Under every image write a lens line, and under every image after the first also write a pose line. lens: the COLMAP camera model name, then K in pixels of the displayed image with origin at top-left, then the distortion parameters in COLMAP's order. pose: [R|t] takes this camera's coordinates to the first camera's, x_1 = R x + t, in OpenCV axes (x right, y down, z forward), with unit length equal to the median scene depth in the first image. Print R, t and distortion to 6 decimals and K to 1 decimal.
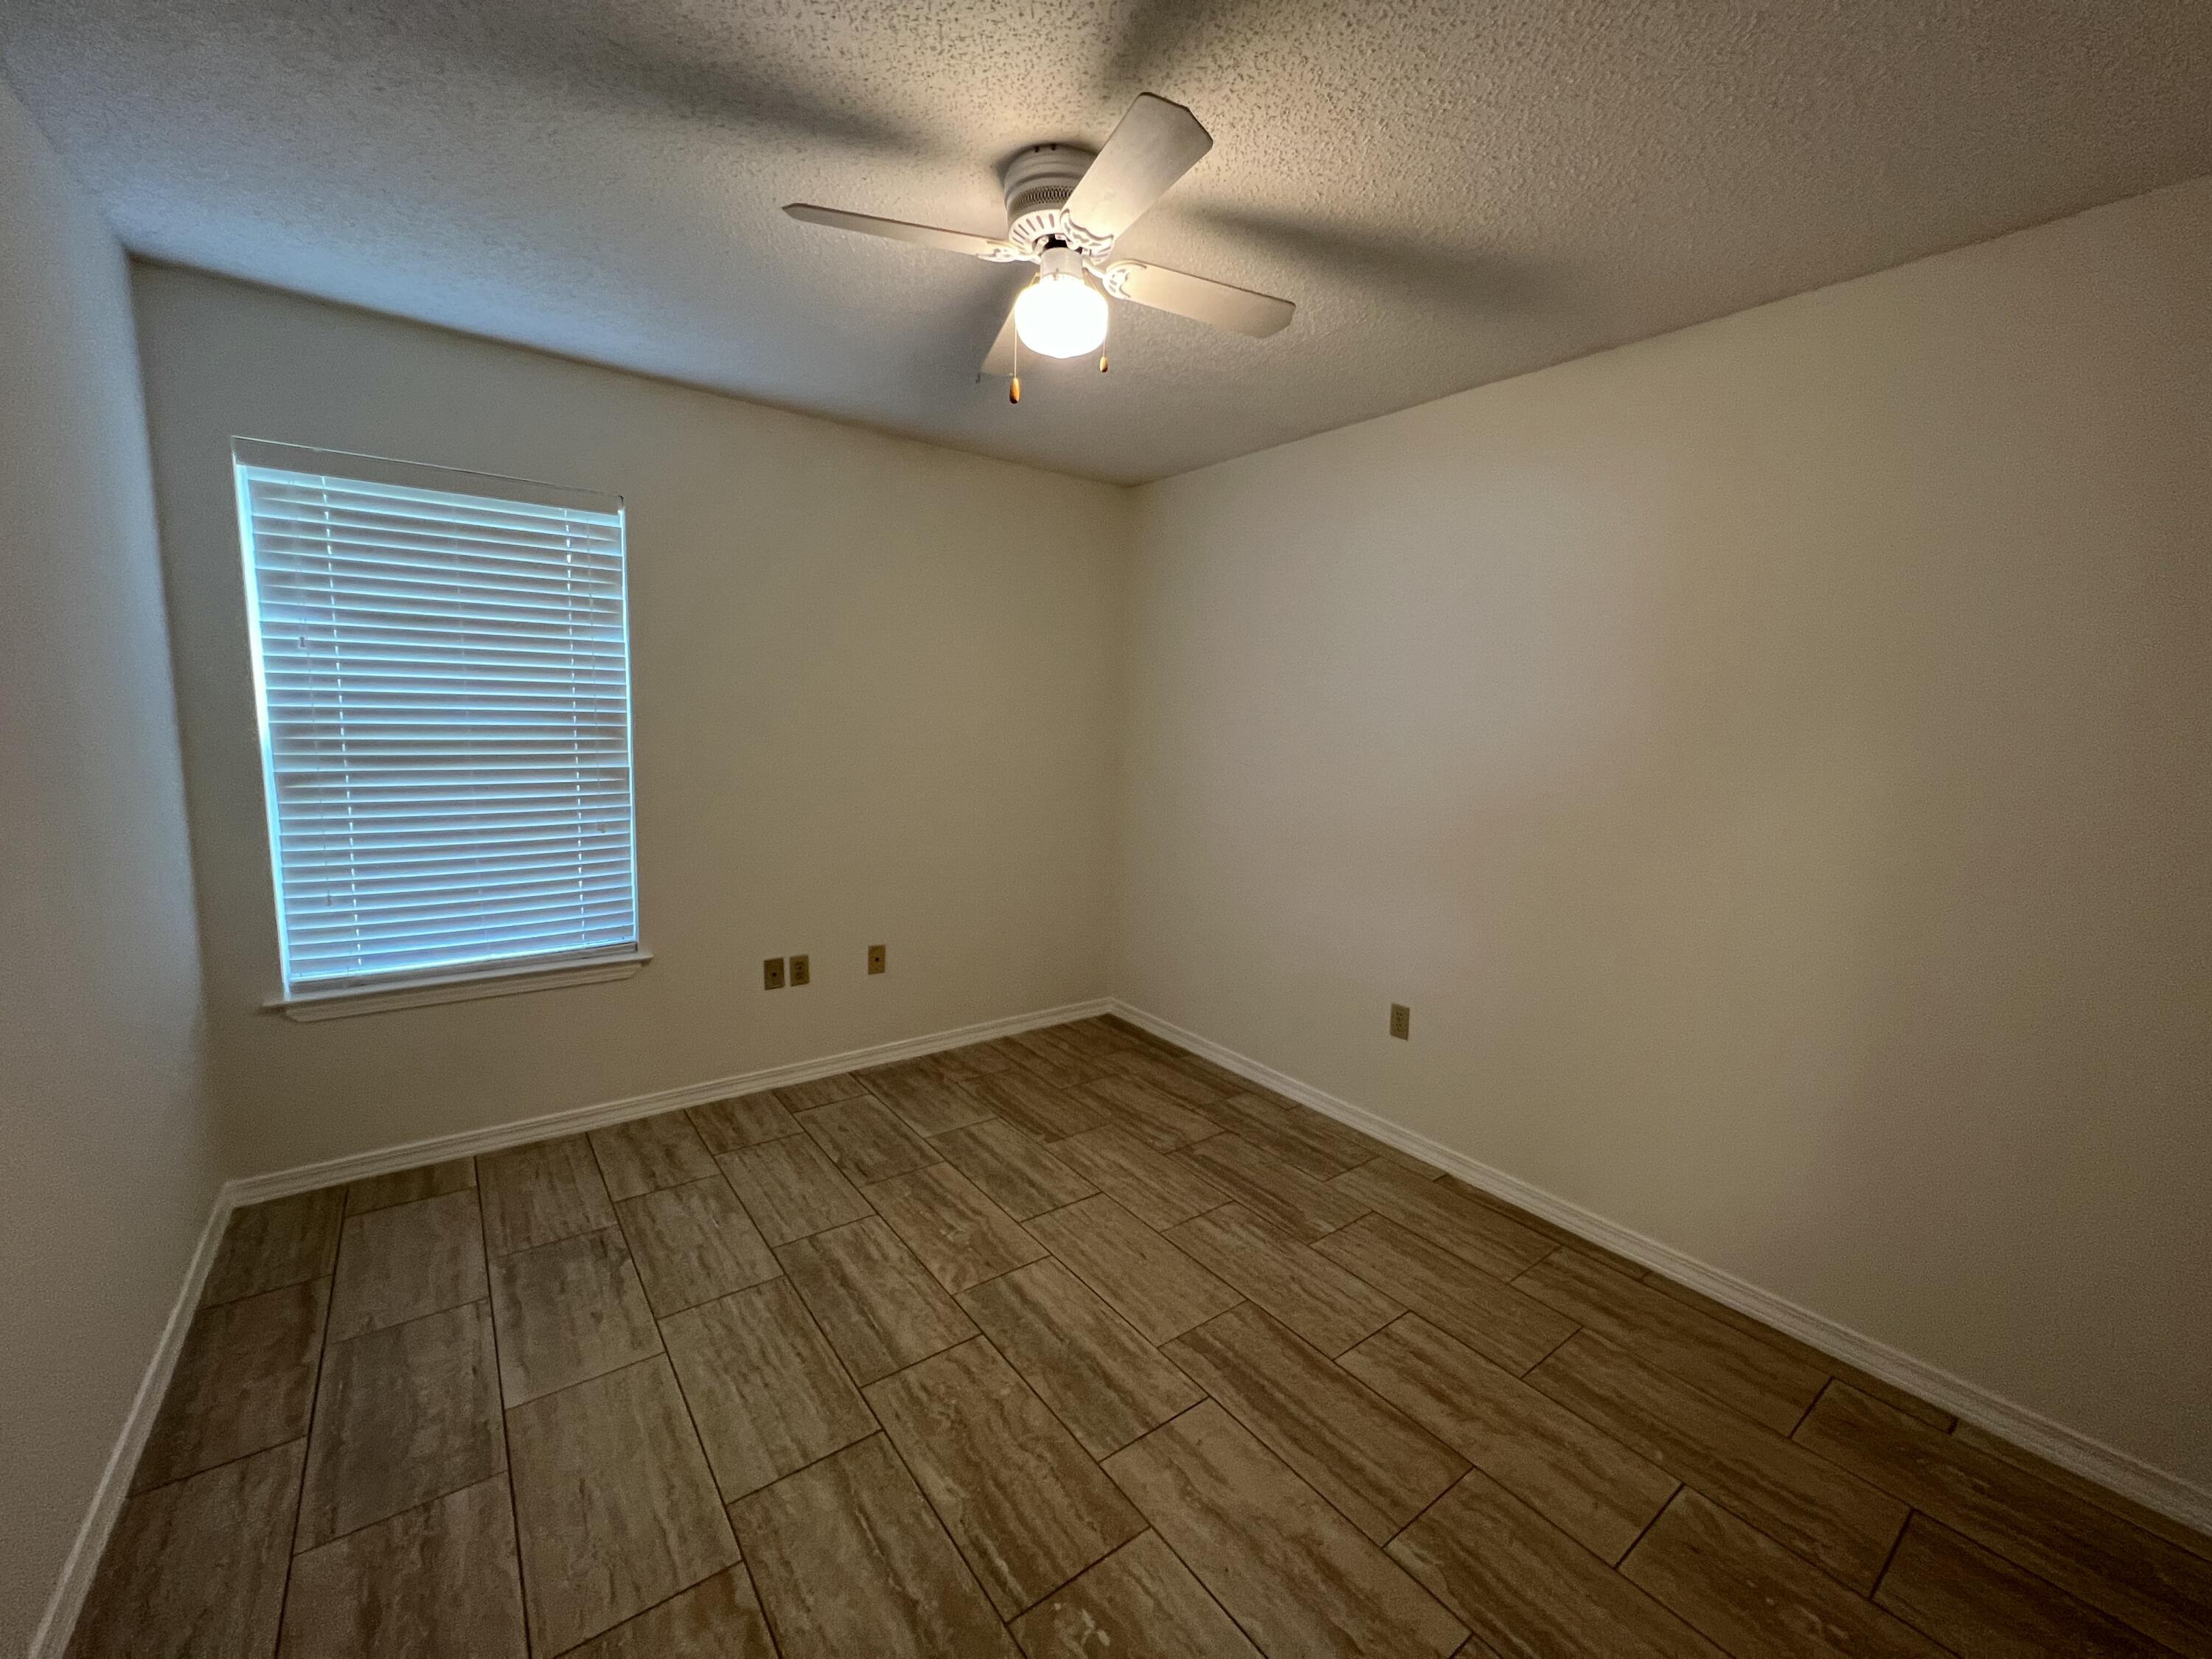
lens RADIAL K [[886.4, 0, 1106.8], [0, 886.4, 828.9], [0, 0, 1]] dist [-0.000571, 0.000346]
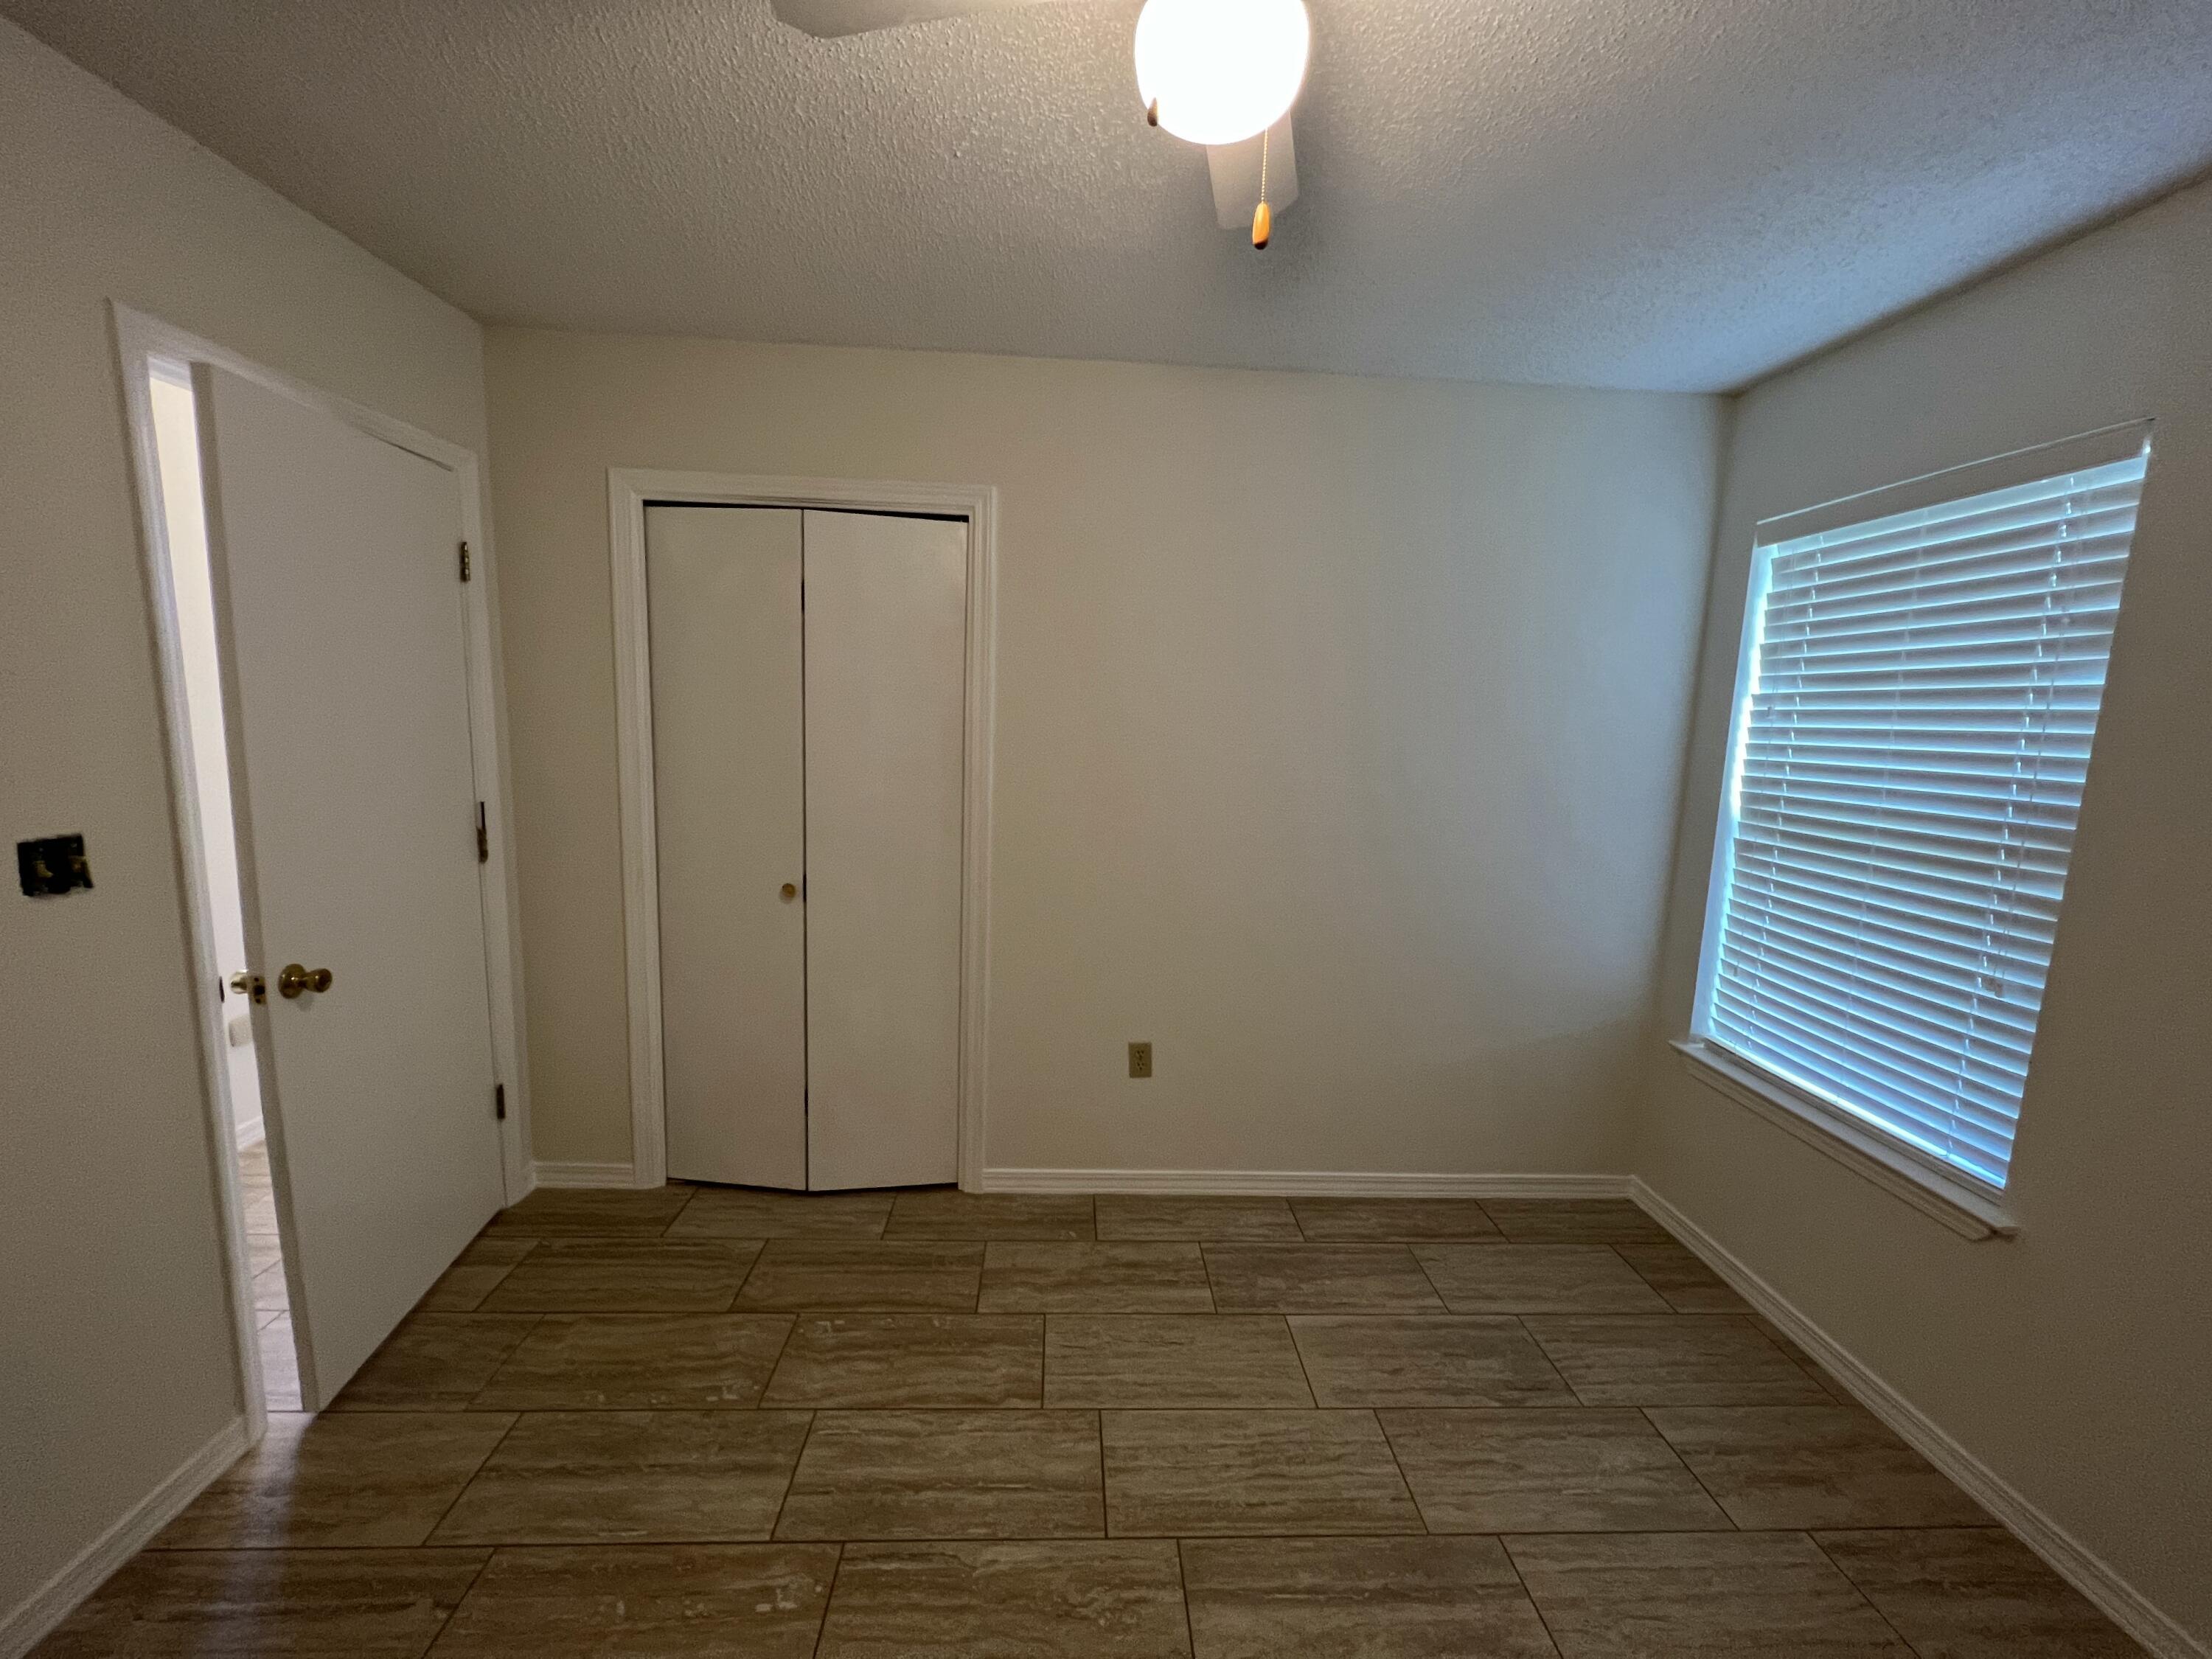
lens RADIAL K [[886.4, 0, 1109.0], [0, 886.4, 836.3], [0, 0, 1]] dist [-0.000571, 0.000346]
pose [[-0.563389, 0.068688, -0.823331, 0.443995], [-0.159164, 0.968847, 0.189741, -0.197056], [0.810715, 0.237942, -0.534906, 1.297252]]
